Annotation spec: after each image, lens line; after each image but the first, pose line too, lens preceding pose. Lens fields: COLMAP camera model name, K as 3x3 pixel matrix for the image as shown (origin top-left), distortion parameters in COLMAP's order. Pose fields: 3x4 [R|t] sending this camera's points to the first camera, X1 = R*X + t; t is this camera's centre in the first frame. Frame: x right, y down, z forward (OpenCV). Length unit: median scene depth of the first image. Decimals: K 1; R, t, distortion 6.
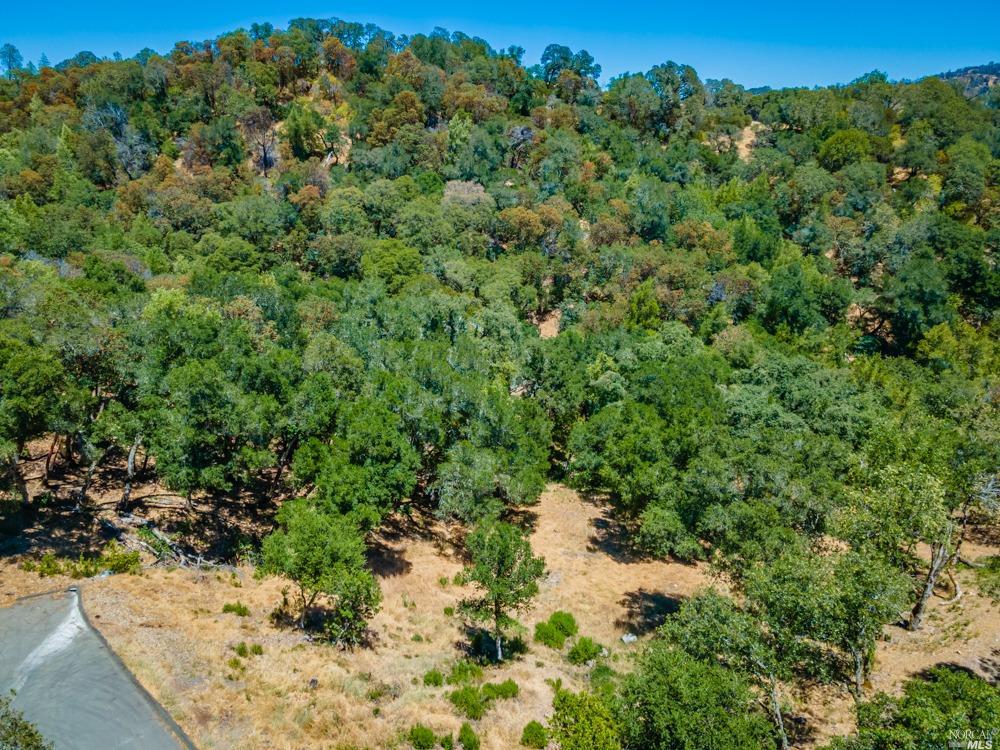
lens RADIAL K [[720.4, 0, 490.0], [0, 720.4, 376.0], [0, 0, 1]] dist [0.040755, 0.004574]
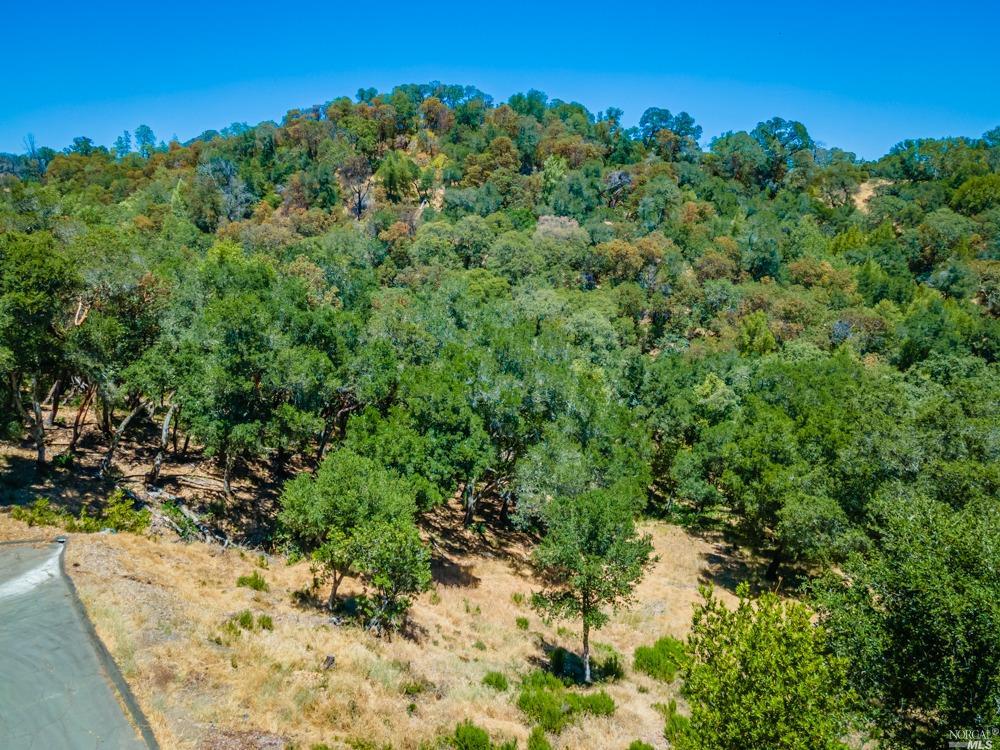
lens RADIAL K [[704.2, 0, 493.5], [0, 704.2, 396.1], [0, 0, 1]] dist [0.005834, 0.052602]
pose [[0.992113, 0.023500, -0.123122, 0.000003], [-0.039507, 0.990828, -0.129228, 0.141652], [0.118956, 0.133073, 0.983942, 0.169893]]
